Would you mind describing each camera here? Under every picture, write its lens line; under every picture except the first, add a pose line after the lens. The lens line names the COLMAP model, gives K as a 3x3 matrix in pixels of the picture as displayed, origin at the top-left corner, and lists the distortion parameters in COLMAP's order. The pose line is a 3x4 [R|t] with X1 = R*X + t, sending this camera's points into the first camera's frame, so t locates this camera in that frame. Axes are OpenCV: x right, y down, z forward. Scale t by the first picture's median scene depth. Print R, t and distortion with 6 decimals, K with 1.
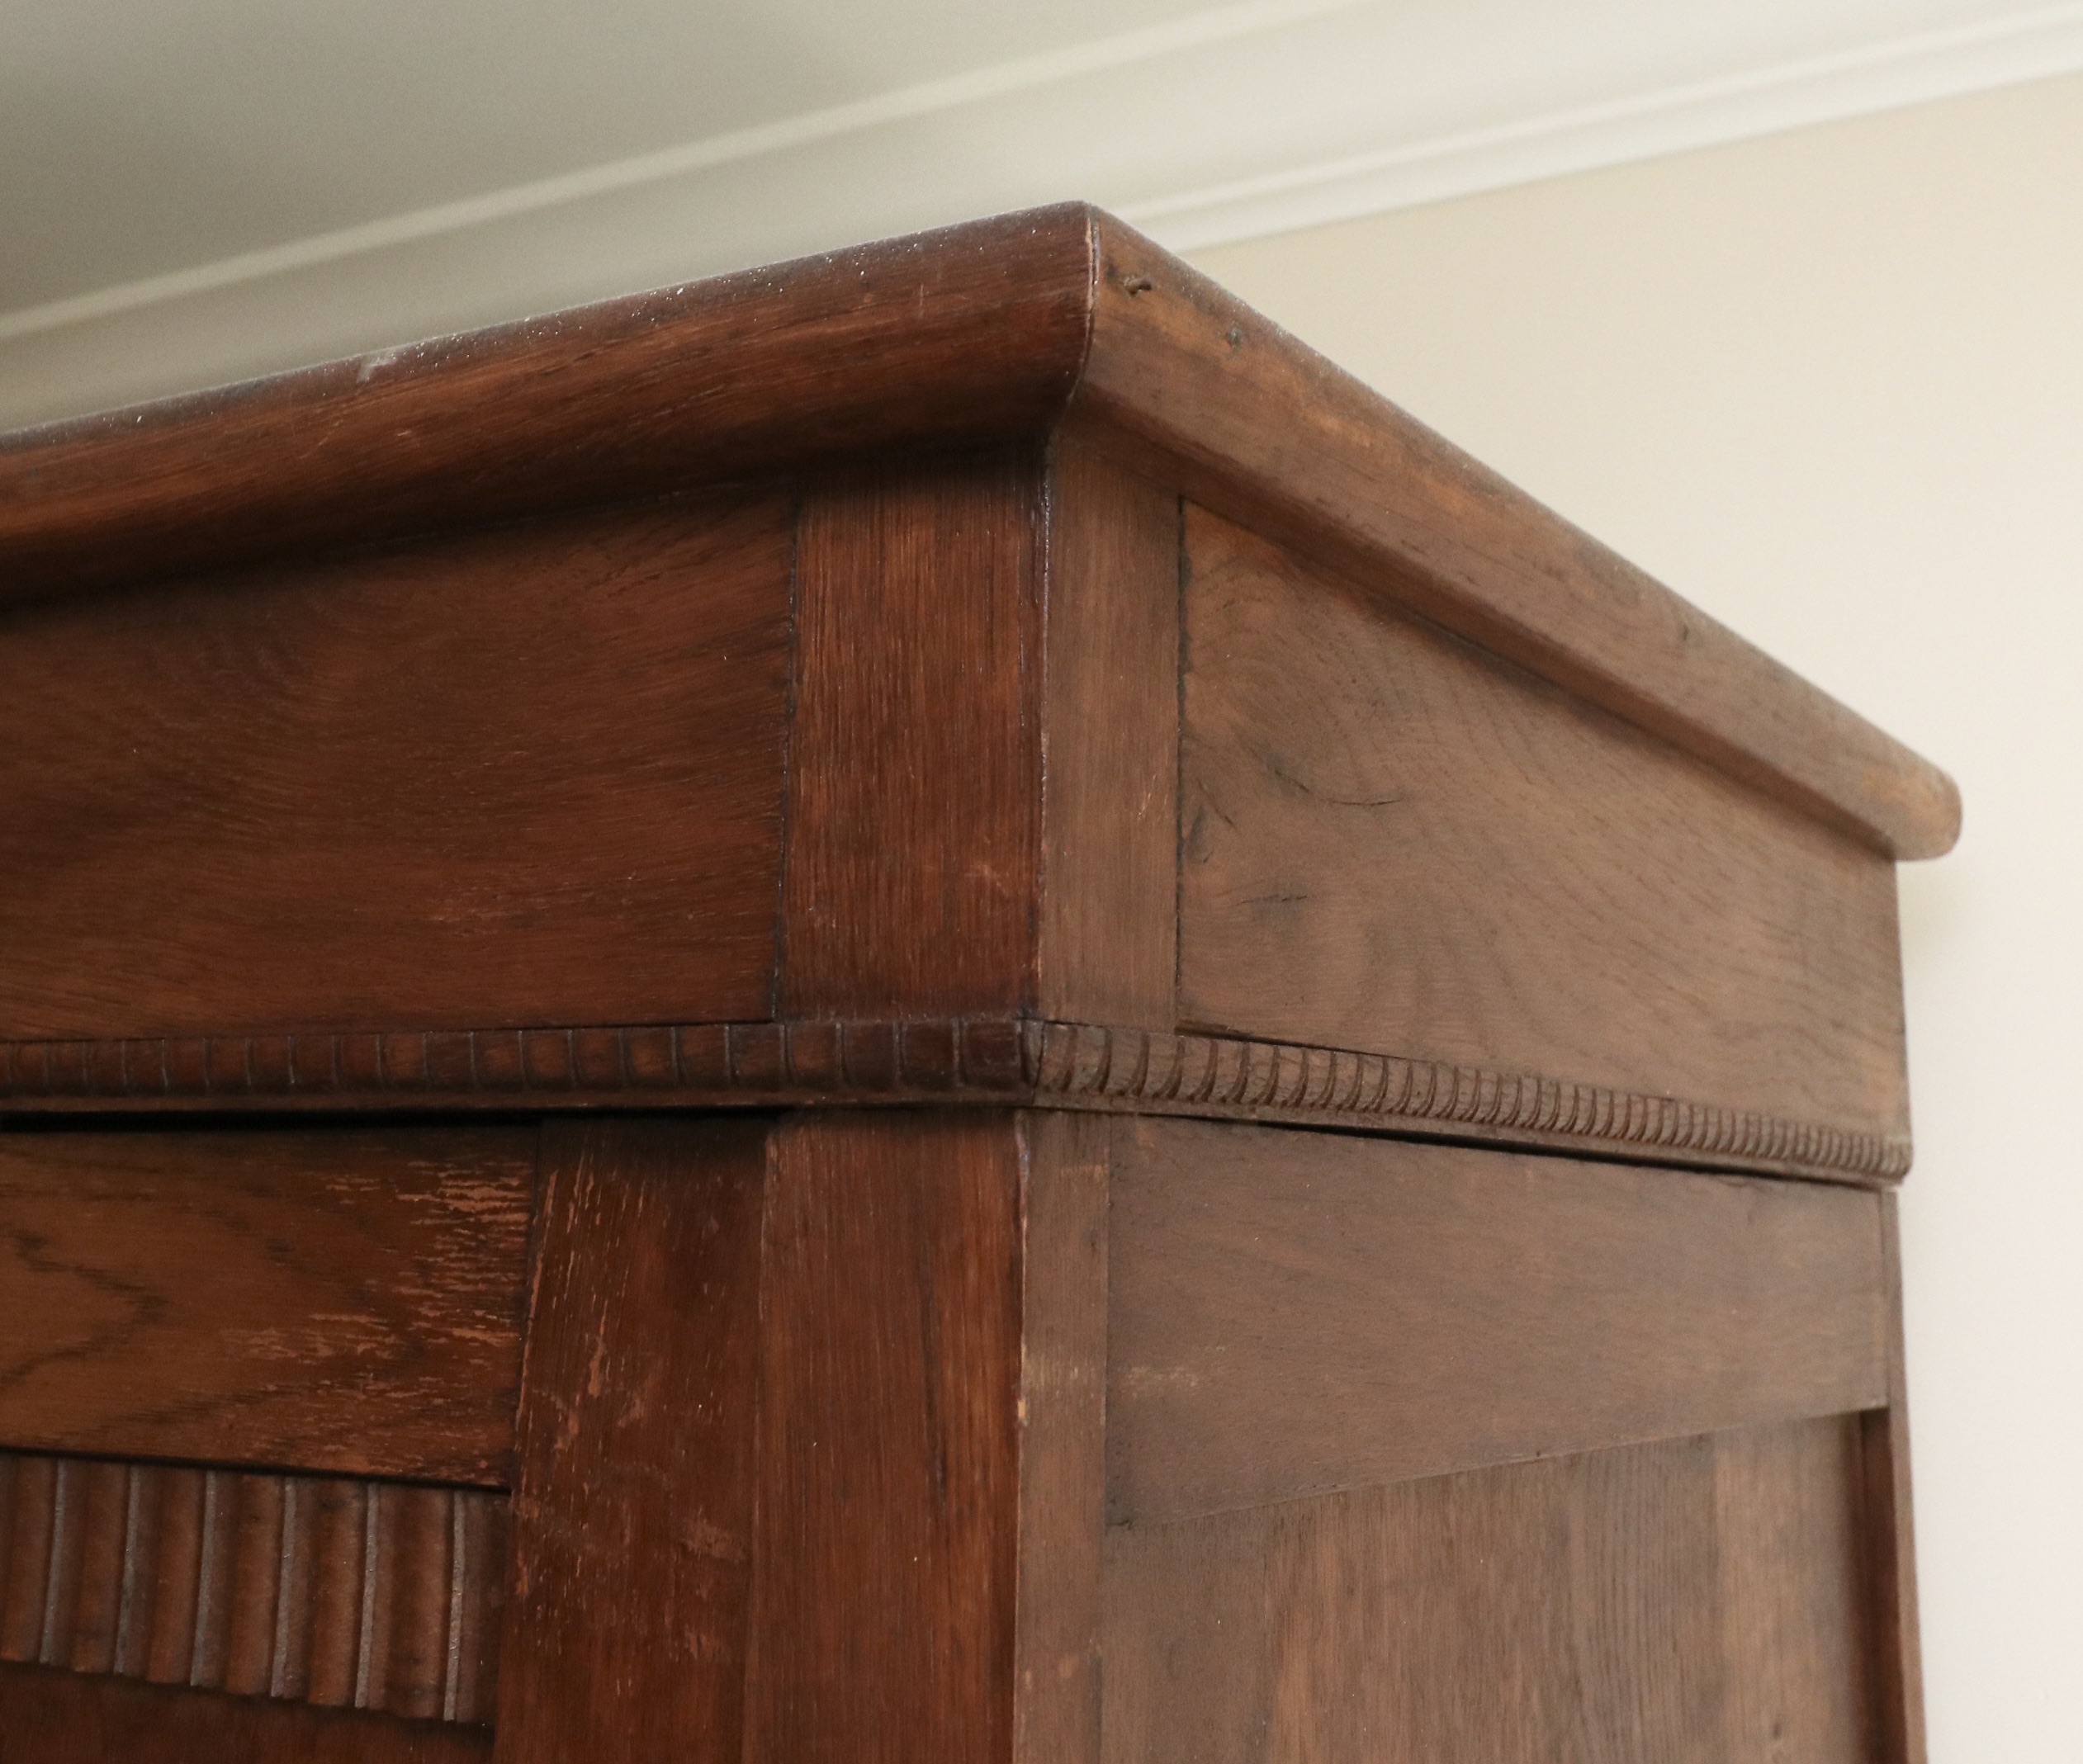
lens RADIAL K [[2526.3, 0, 1041.5], [0, 2526.3, 882.0], [0, 0, 1]] dist [-0.007978, -0.010108]
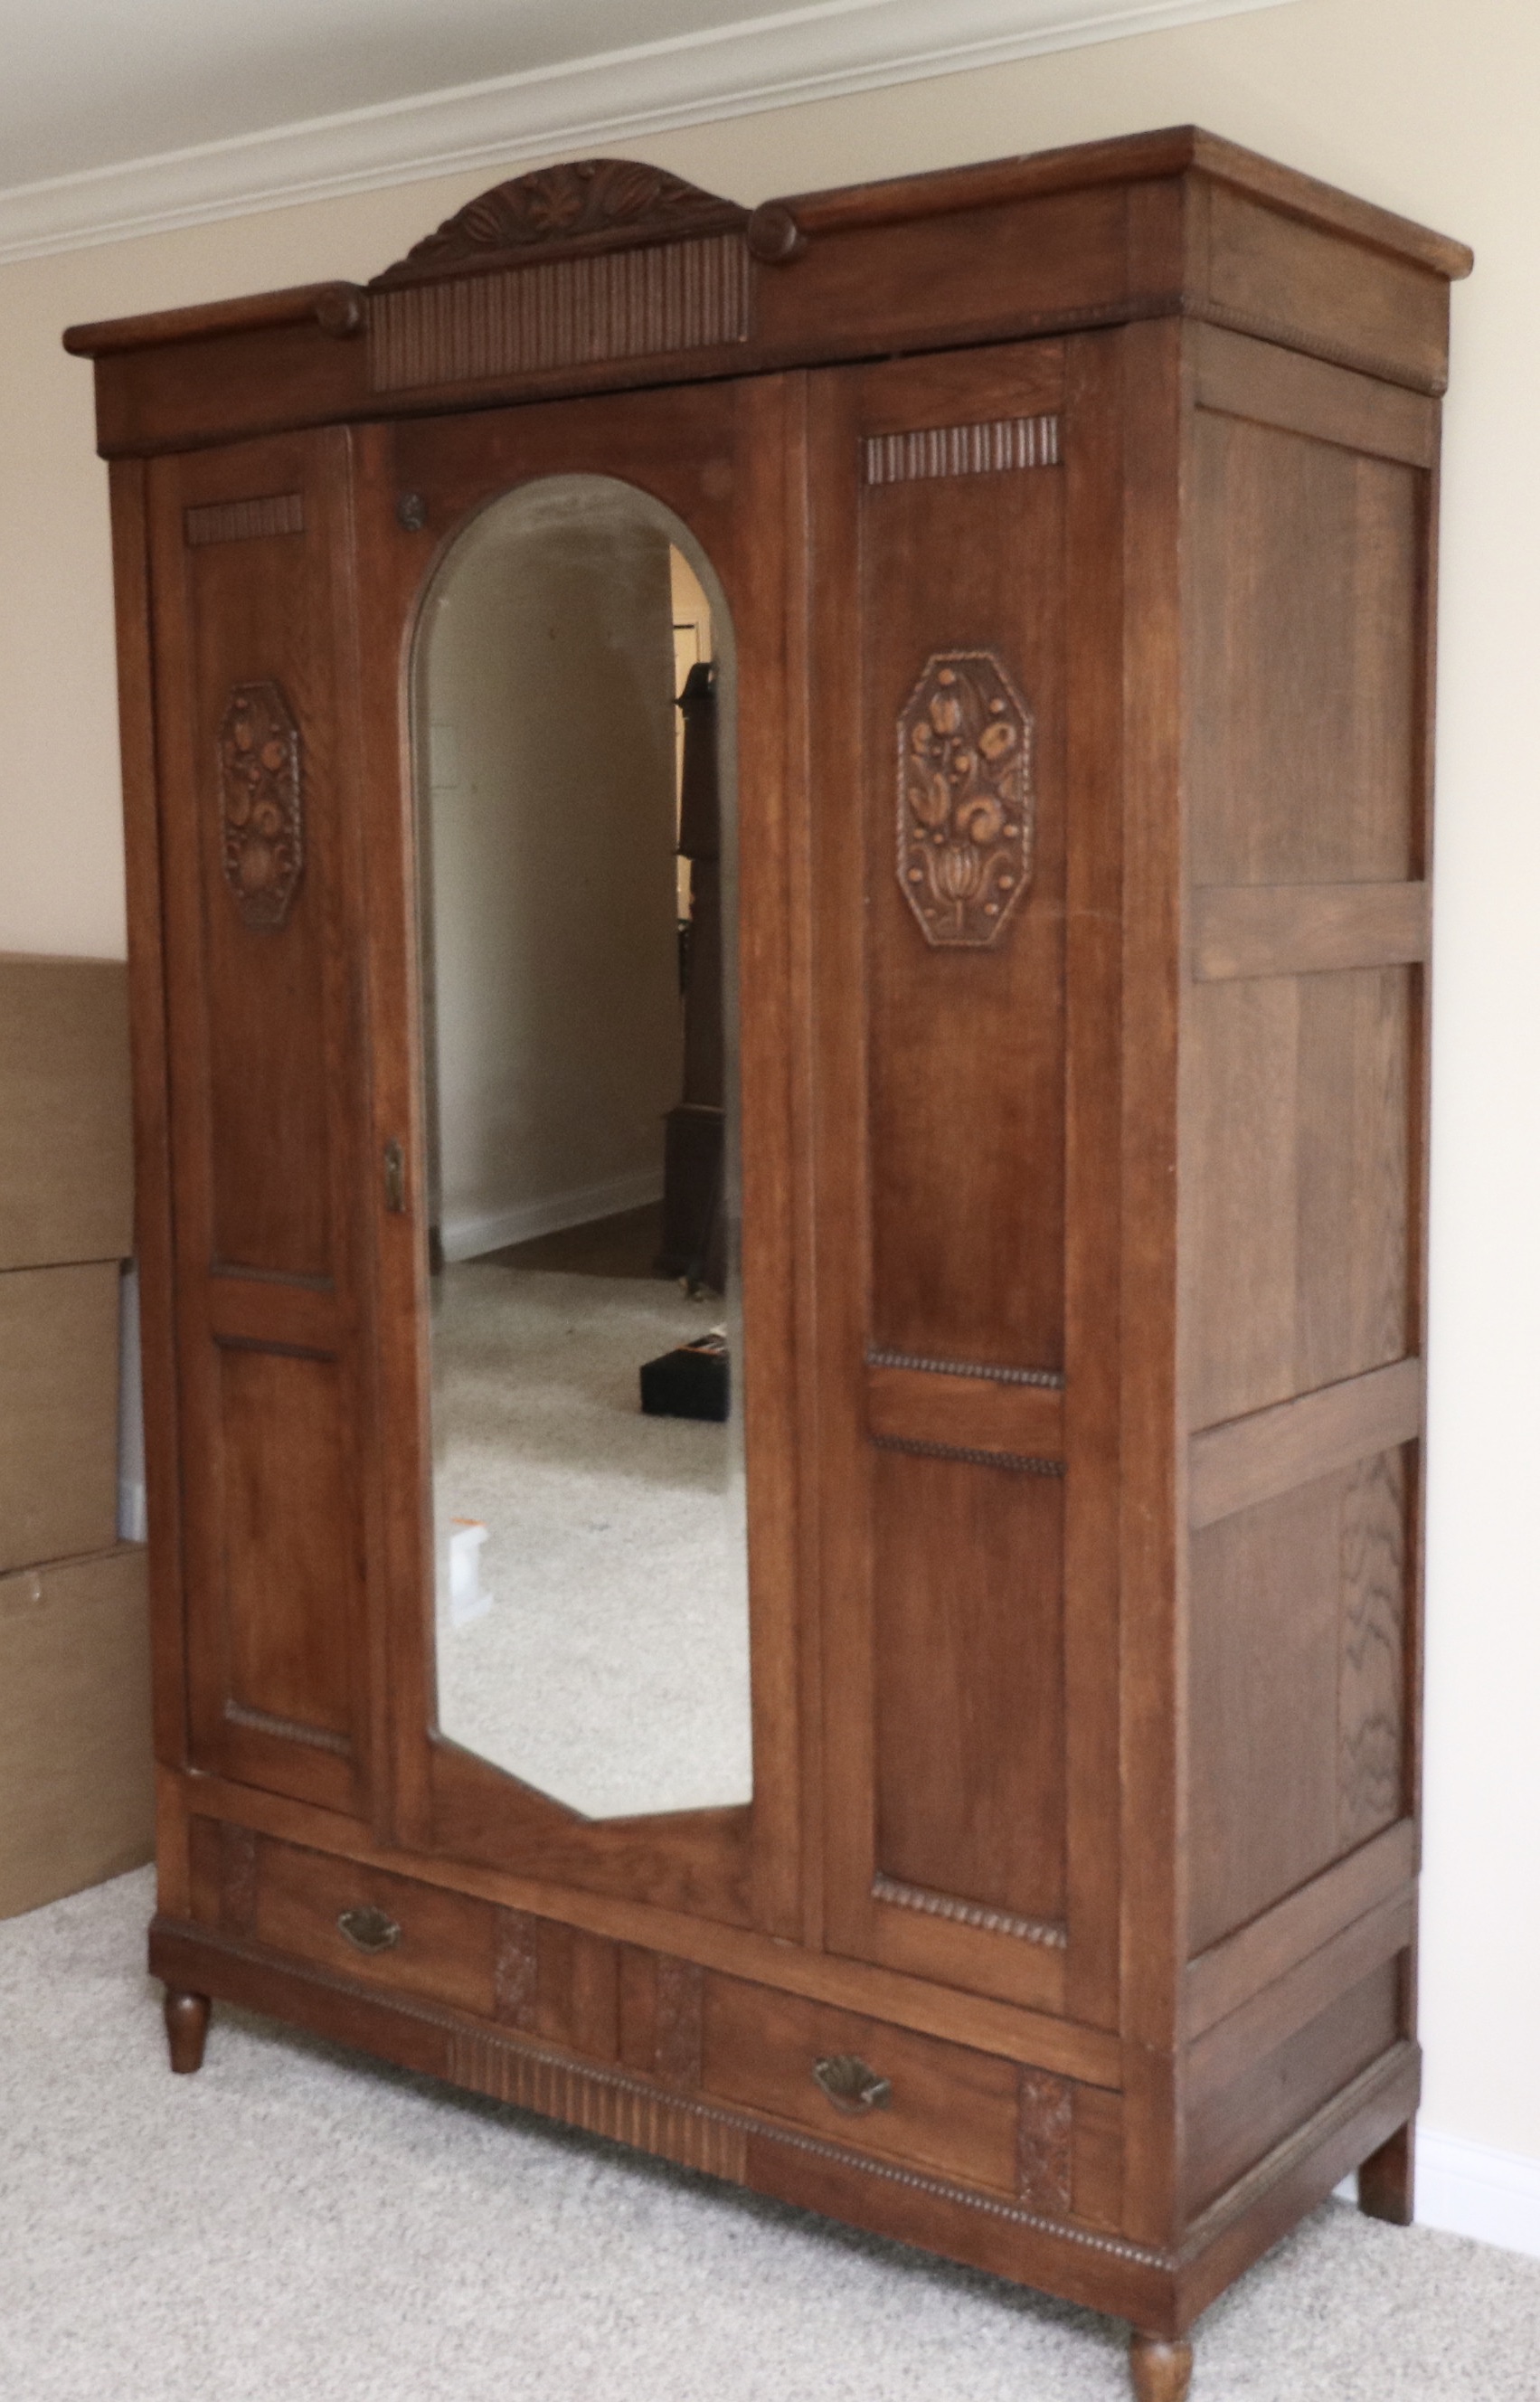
lens RADIAL K [[2731.0, 0, 721.2], [0, 2731.0, 1200.6], [0, 0, 1]] dist [0.015452, 0.004803]
pose [[0.996298, -0.013231, -0.084944, -0.422940], [0.034842, 0.965440, 0.258284, 0.310314], [0.078591, -0.260288, 0.962327, -4.250501]]
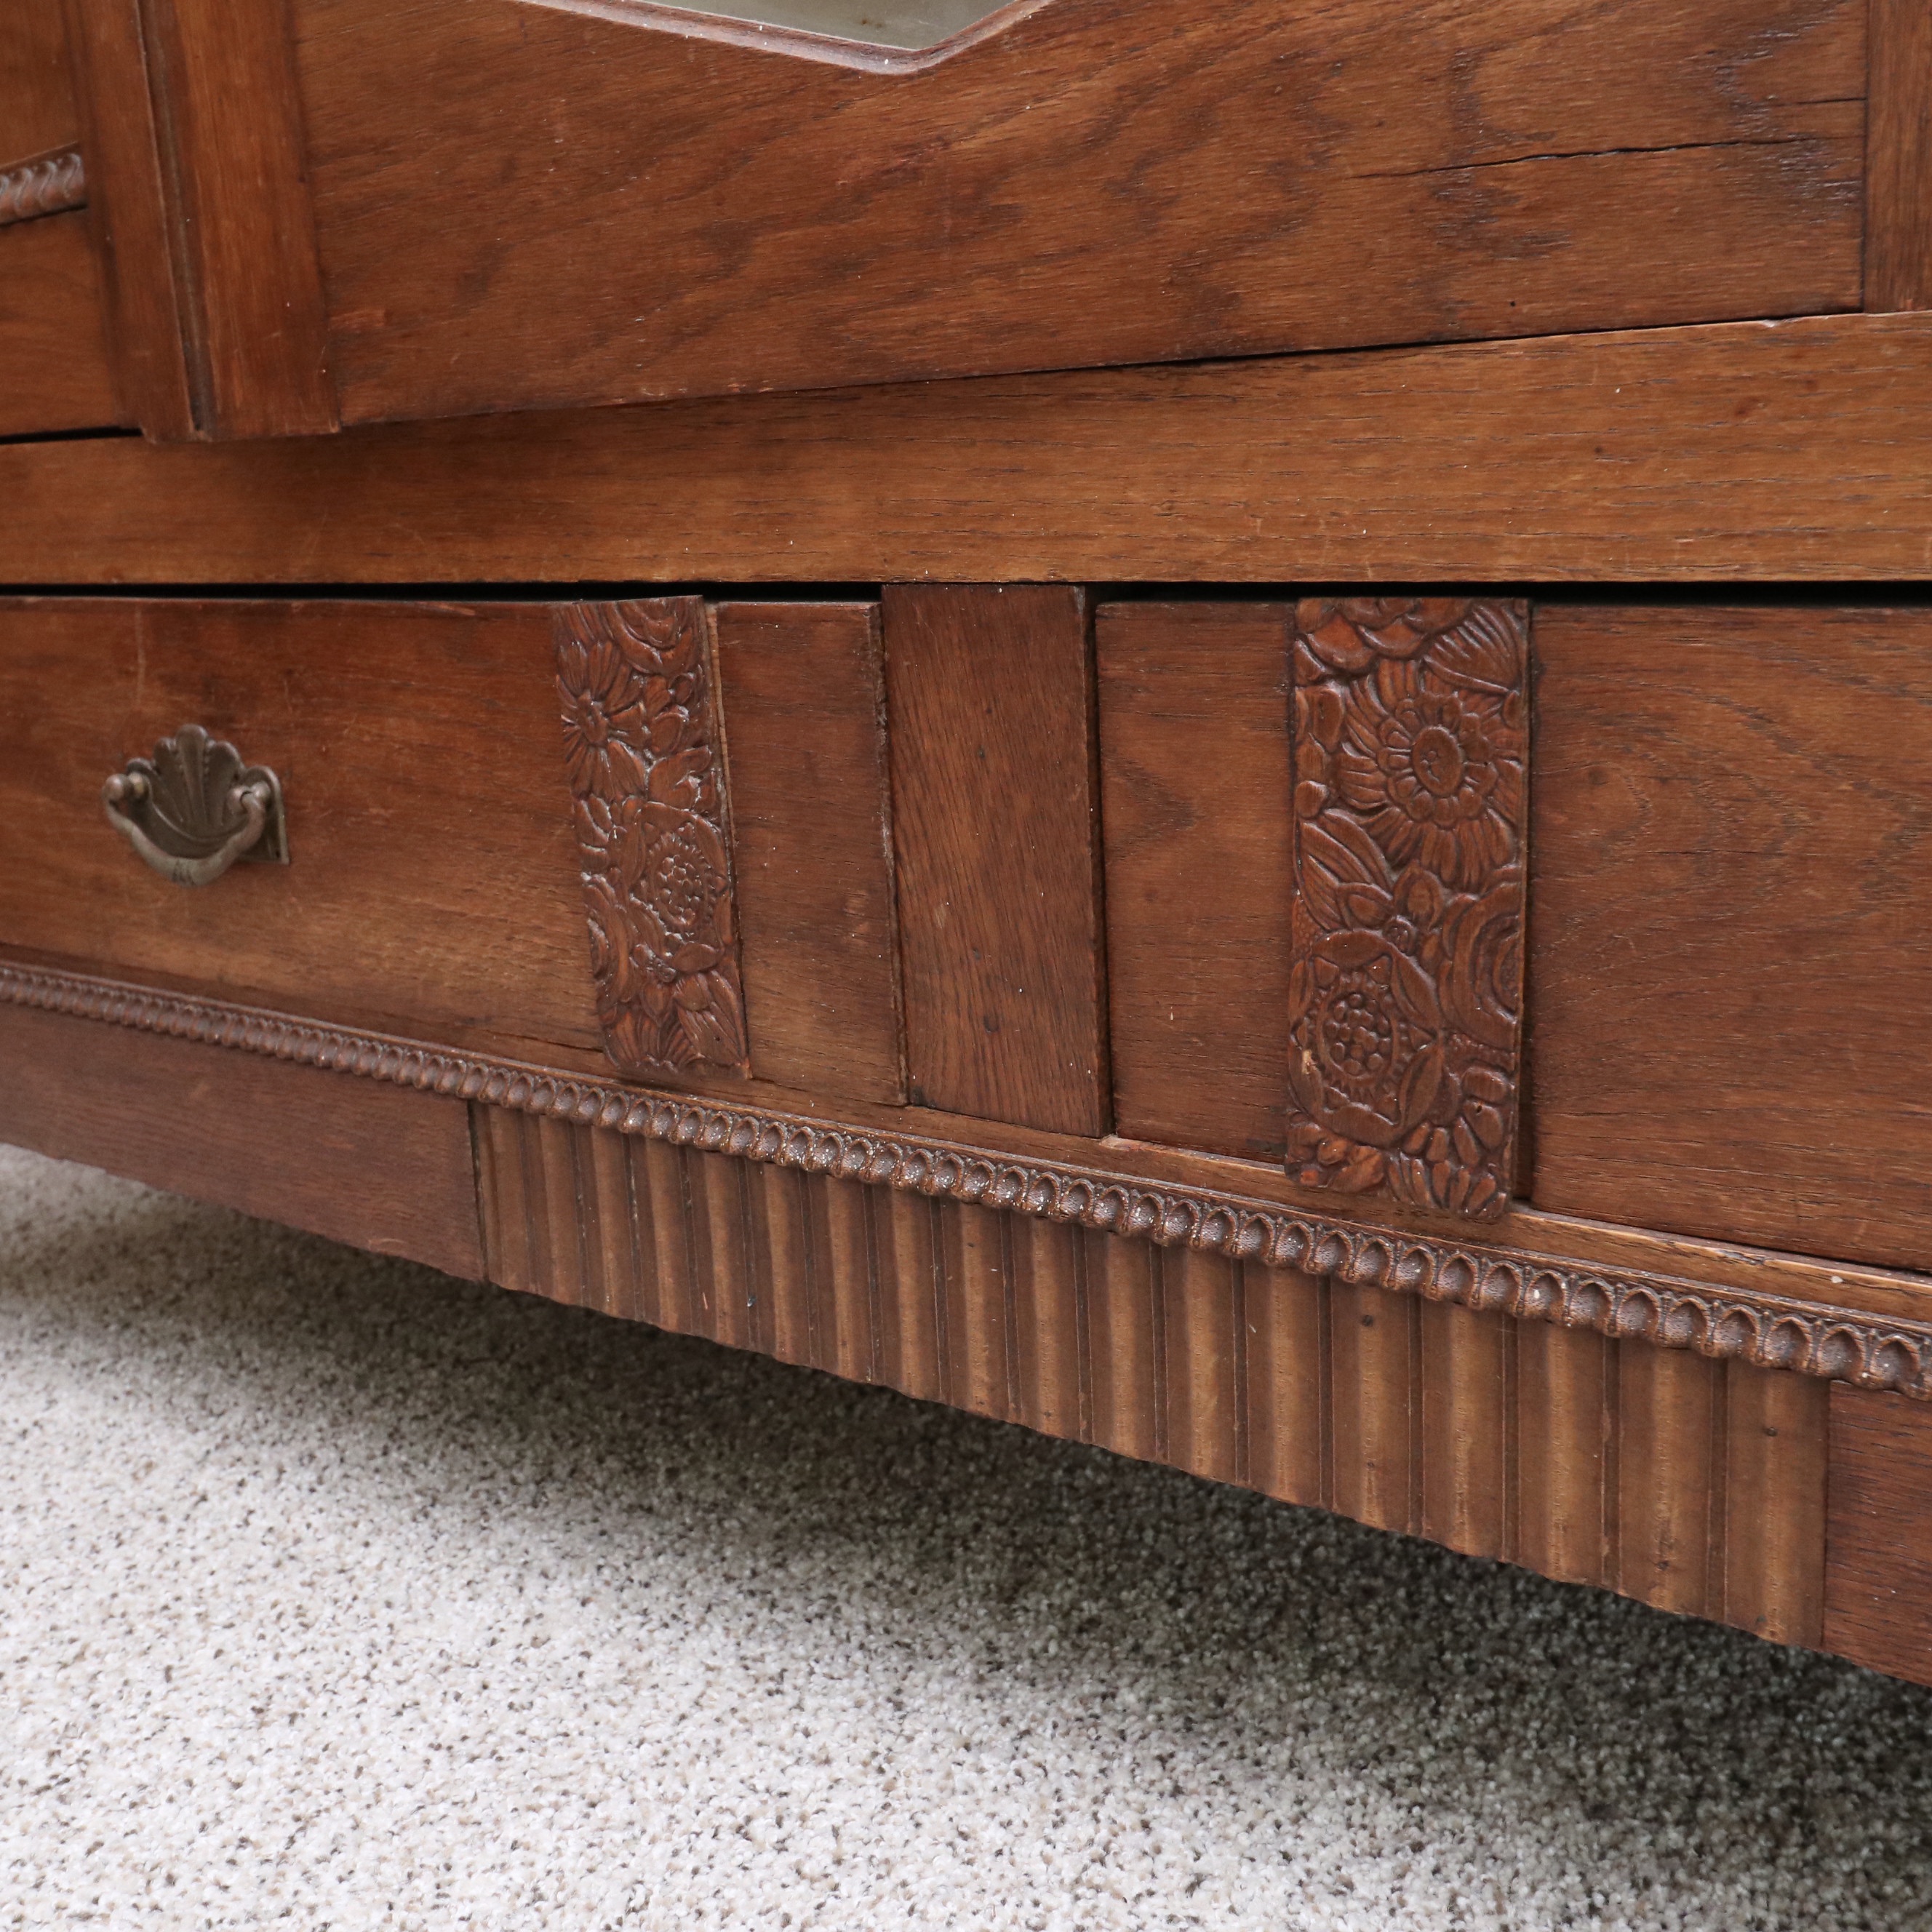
lens RADIAL K [[2212.0, 0, 966.0], [0, 2212.0, 966.0], [0, 0, 1]] dist [0.018895, -0.011735]
pose [[0.992467, -0.052403, -0.110737, -1.134953], [0.089496, 0.927387, 0.363240, 3.214166], [0.083661, -0.370414, 0.925092, 0.040346]]
